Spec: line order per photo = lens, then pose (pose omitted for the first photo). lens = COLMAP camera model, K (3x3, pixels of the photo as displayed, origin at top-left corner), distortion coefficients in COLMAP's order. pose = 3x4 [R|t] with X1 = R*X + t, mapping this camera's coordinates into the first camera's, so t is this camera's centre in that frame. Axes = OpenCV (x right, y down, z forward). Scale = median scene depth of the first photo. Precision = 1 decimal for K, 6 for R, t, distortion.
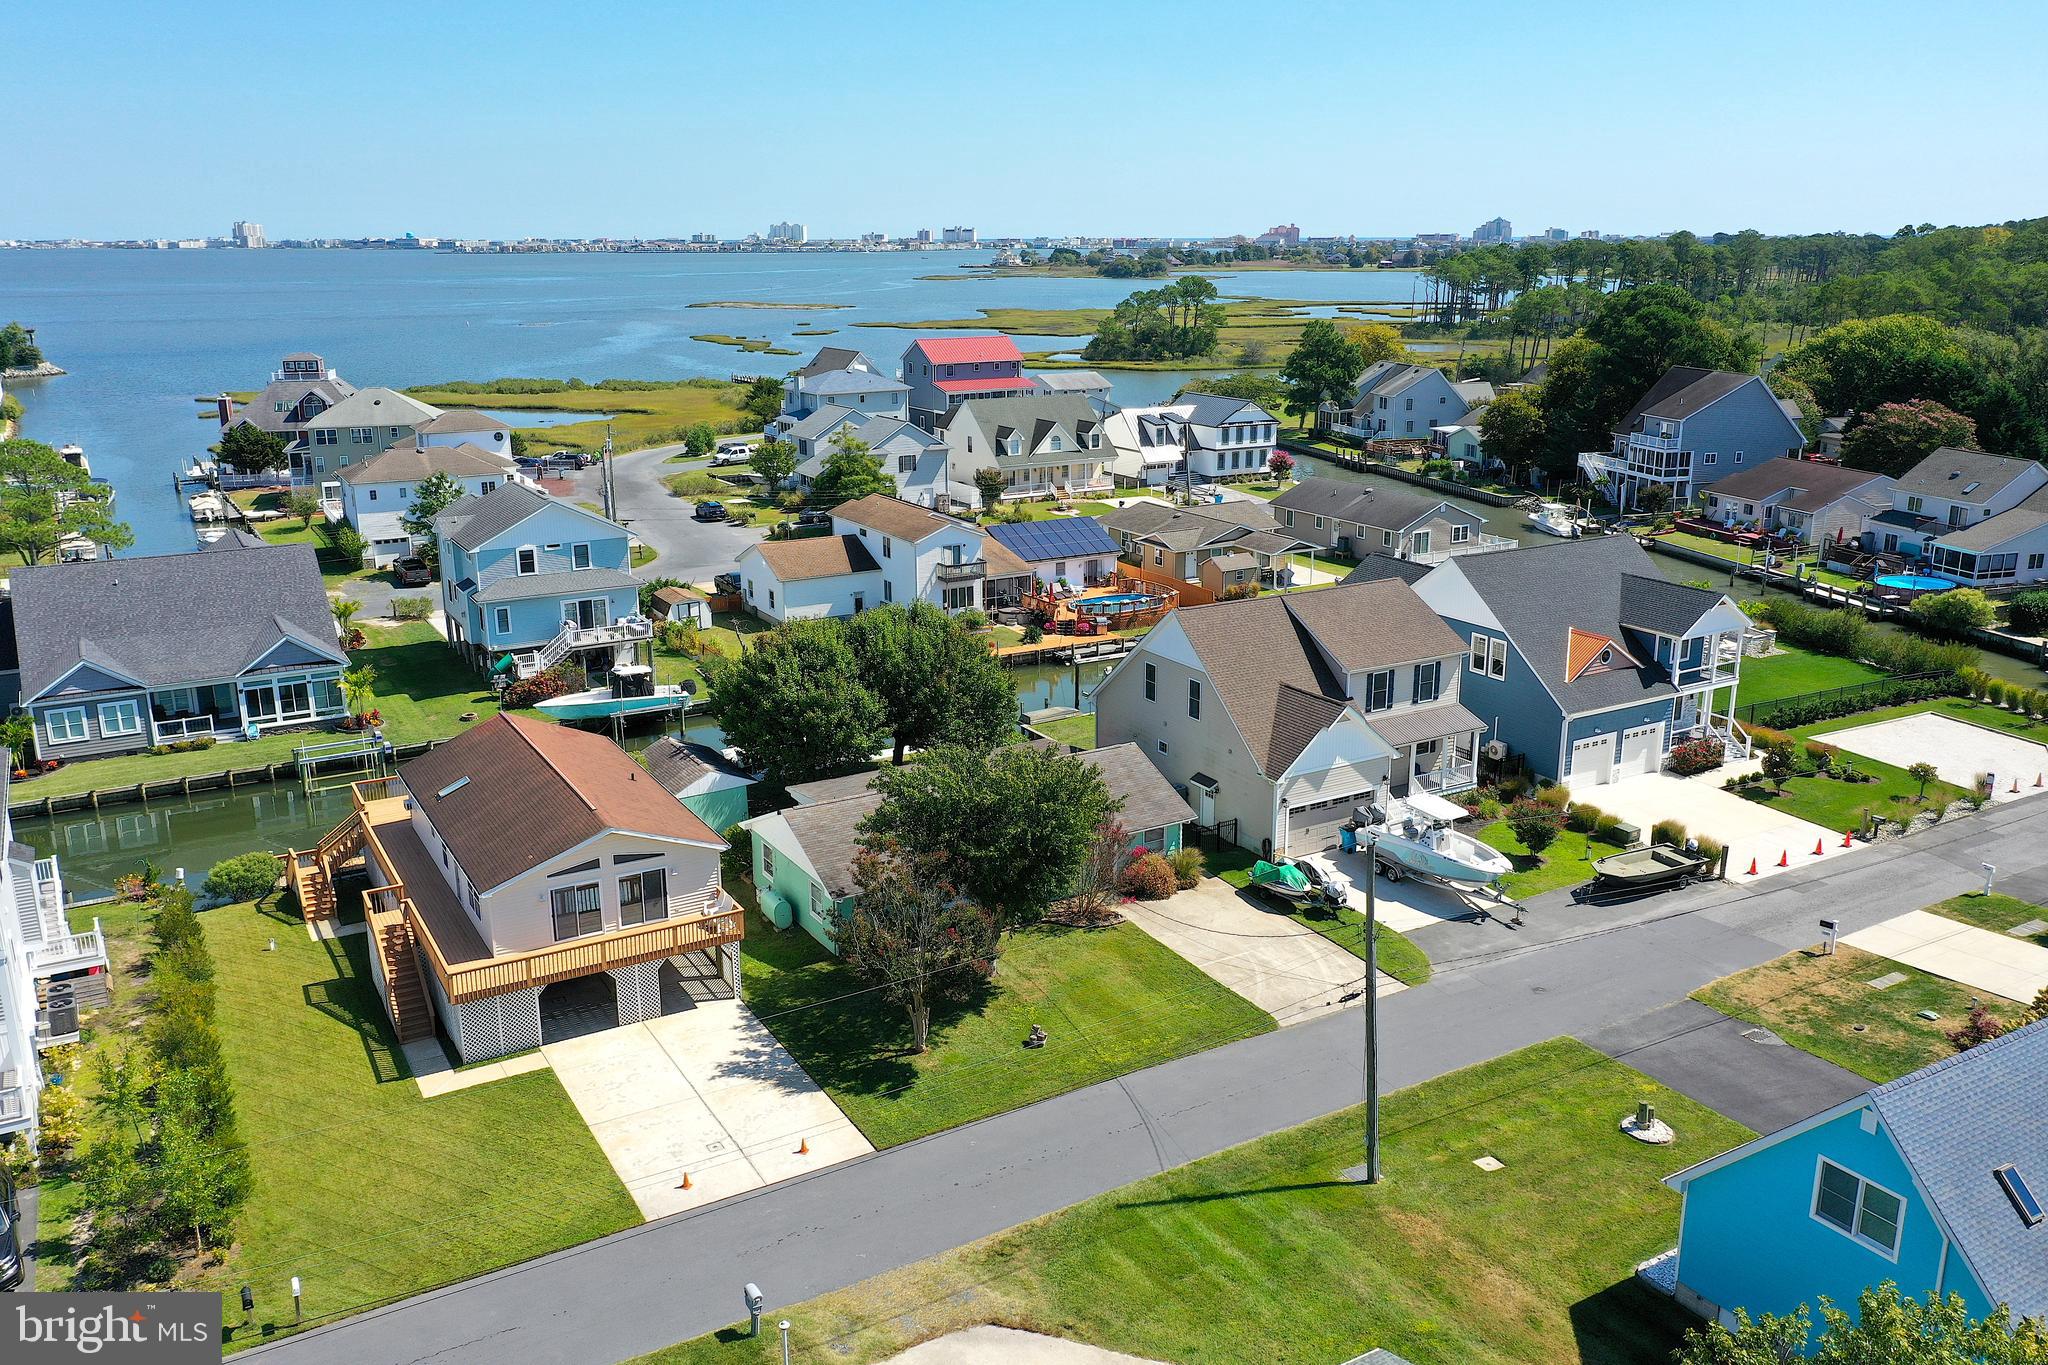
lens RADIAL K [[1620.6, 0, 1029.1], [0, 1620.6, 686.6], [0, 0, 1]] dist [0.007355, -0.003311]
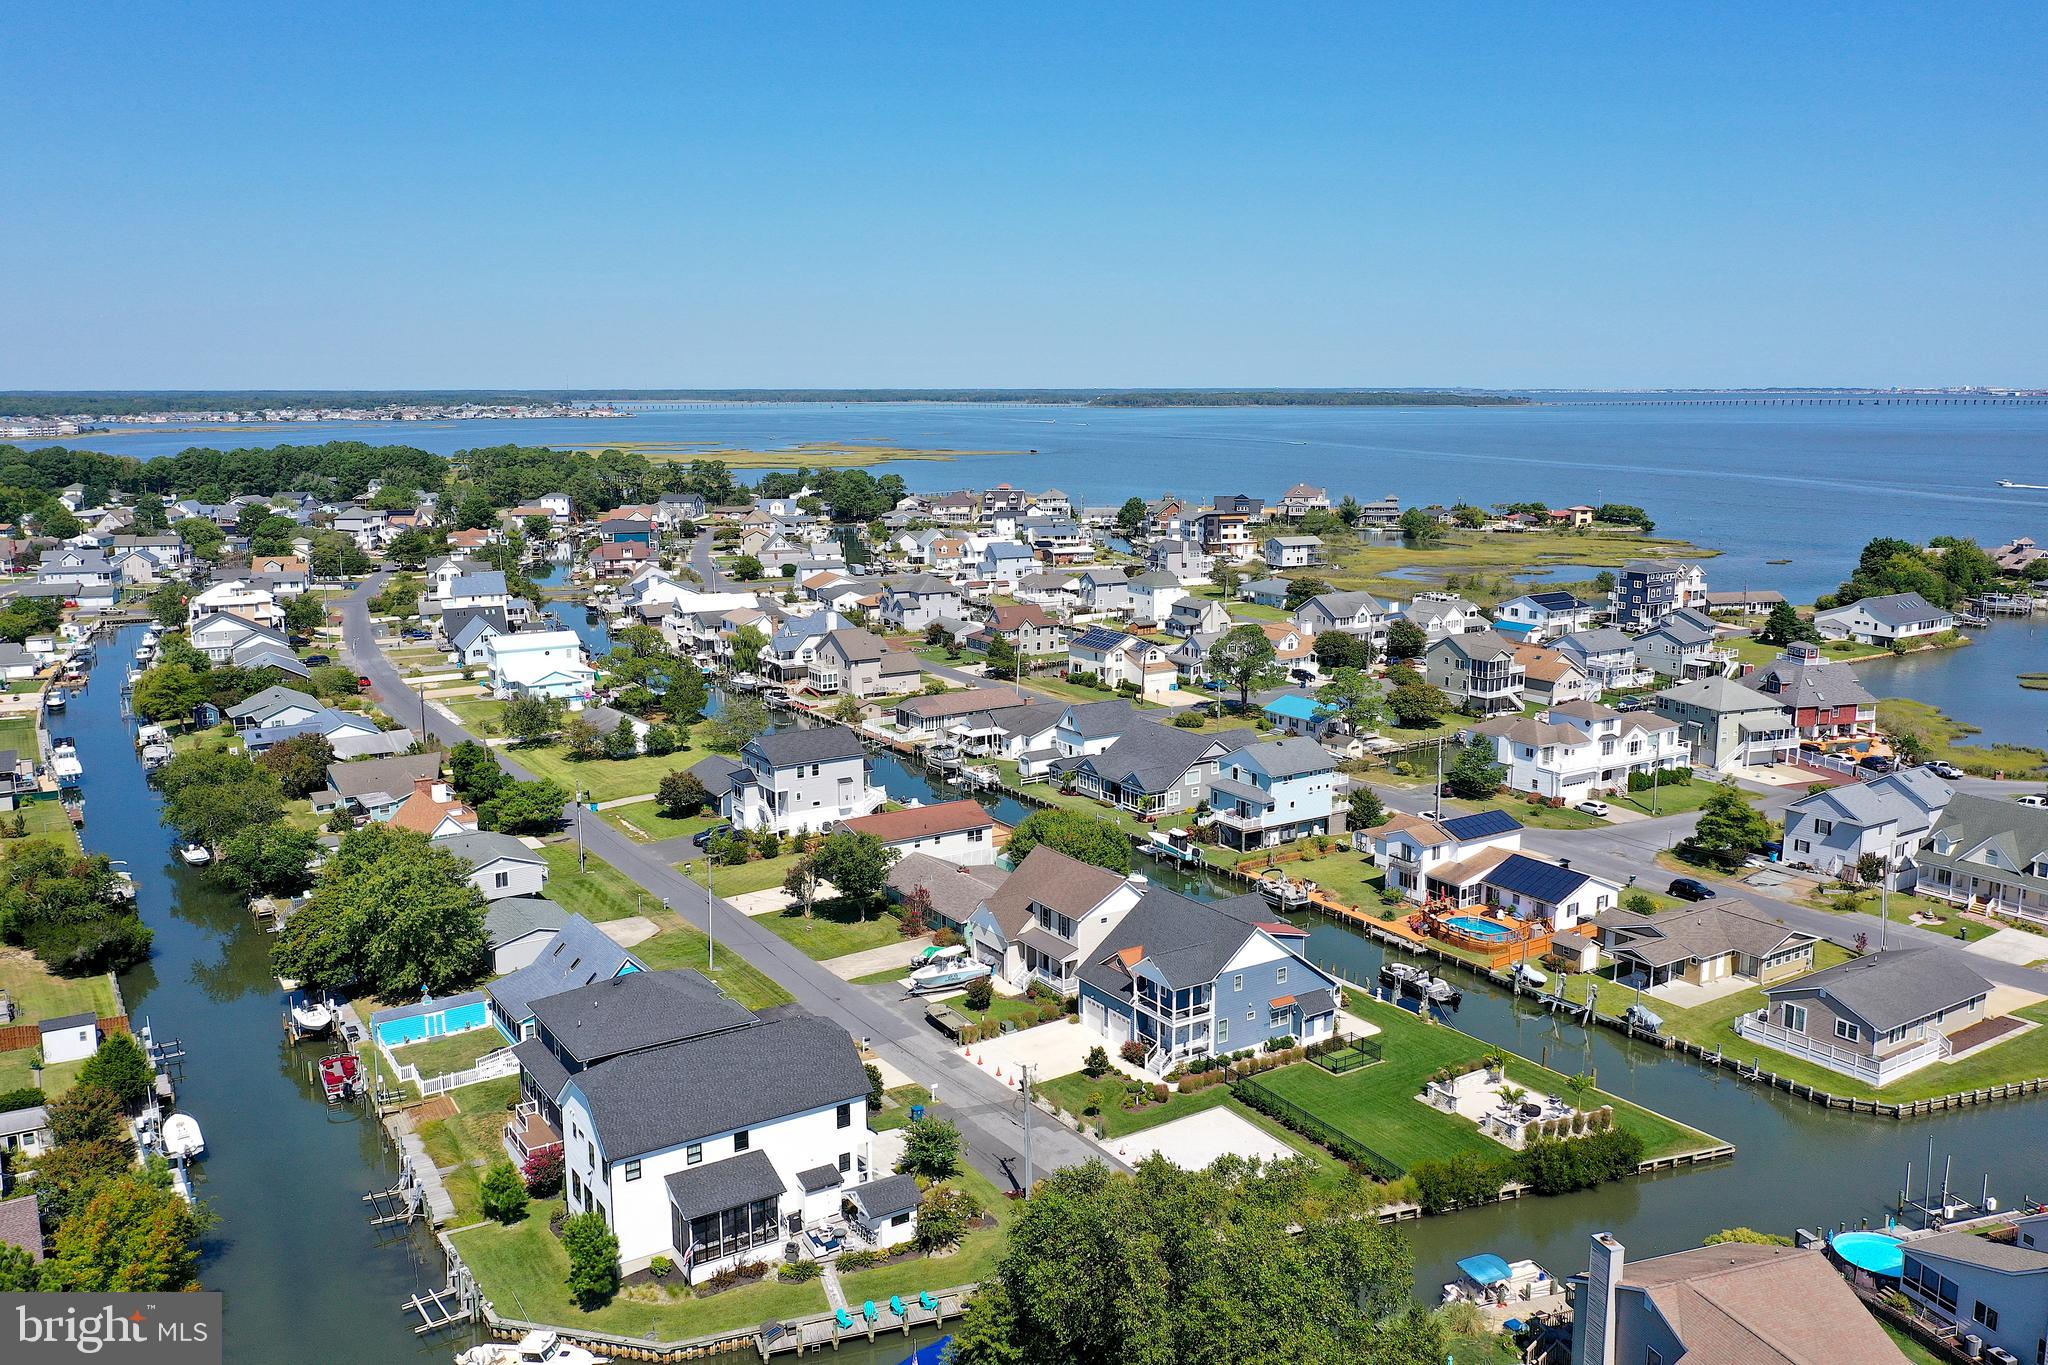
lens RADIAL K [[1619.4, 0, 1032.6], [0, 1619.4, 686.7], [0, 0, 1]] dist [0.003983, -0.004013]
pose [[0.049943, 0.185192, -0.981432, 1.685273], [-0.265199, 0.949843, 0.165736, -0.469069], [0.962899, 0.251998, 0.096550, 0.611262]]
